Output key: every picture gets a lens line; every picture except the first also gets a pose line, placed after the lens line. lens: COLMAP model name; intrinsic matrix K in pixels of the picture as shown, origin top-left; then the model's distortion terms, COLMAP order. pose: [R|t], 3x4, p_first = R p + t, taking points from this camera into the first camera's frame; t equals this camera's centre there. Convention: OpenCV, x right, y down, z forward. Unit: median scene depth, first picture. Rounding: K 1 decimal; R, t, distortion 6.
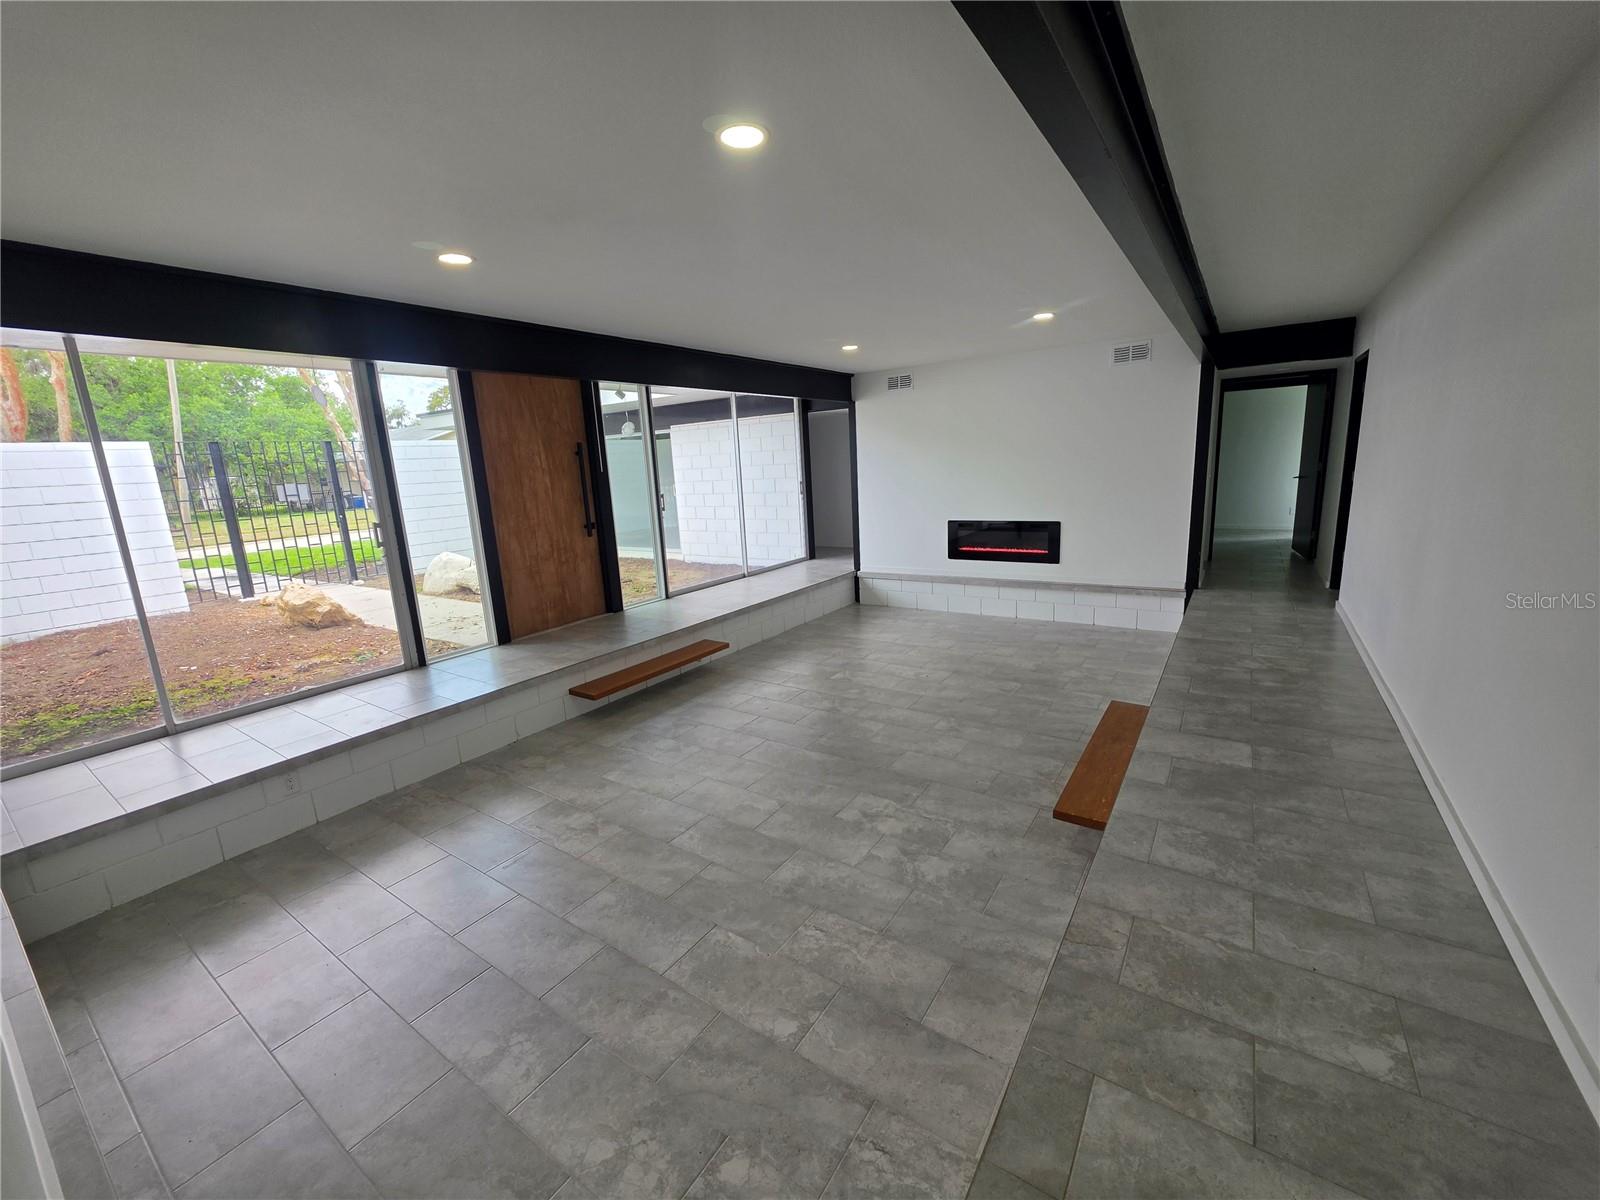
lens RADIAL K [[642.4, 0, 797.8], [0, 642.4, 597.1], [0, 0, 1]] dist [-0.006575, -0.000137]
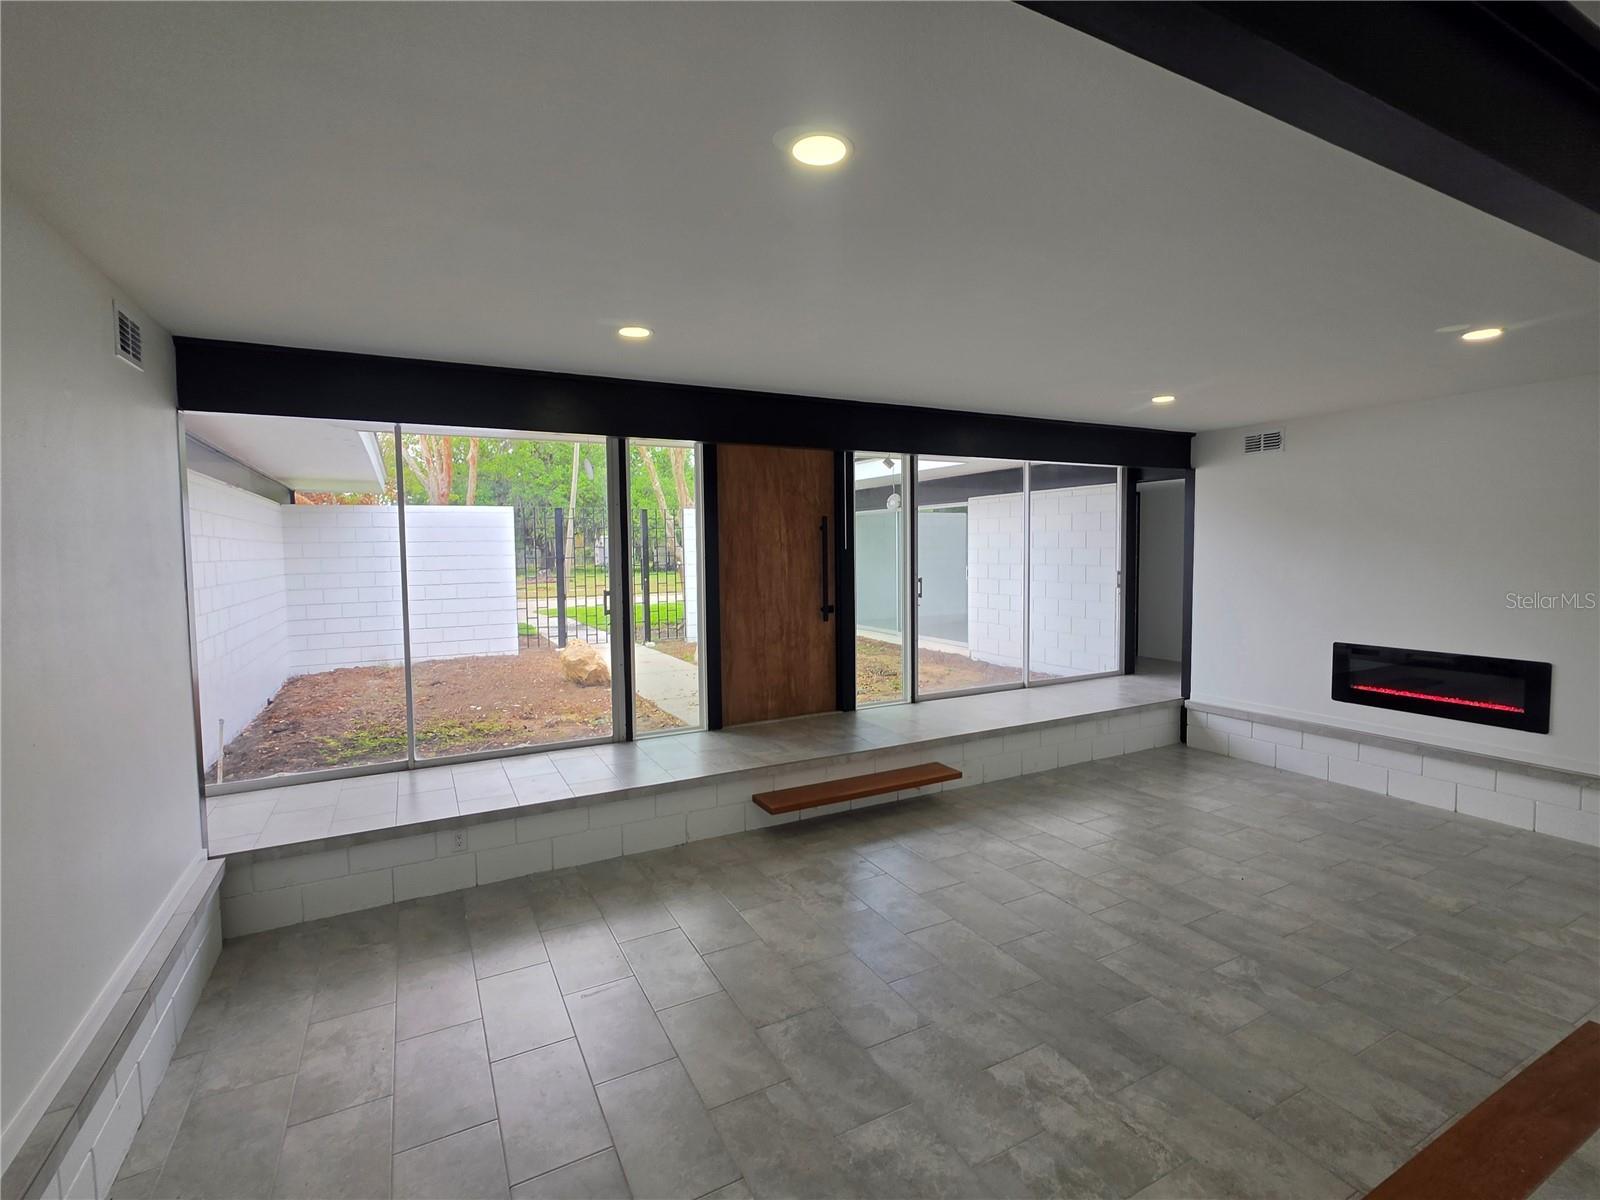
lens RADIAL K [[738.9, 0, 801.2], [0, 738.9, 601.0], [0, 0, 1]] dist [-0.004681, 0.000377]
pose [[0.884946, 0.073480, -0.459861, 0.136257], [-0.128025, 0.987812, -0.088528, -0.034340], [0.447751, 0.137217, 0.883567, 0.104674]]
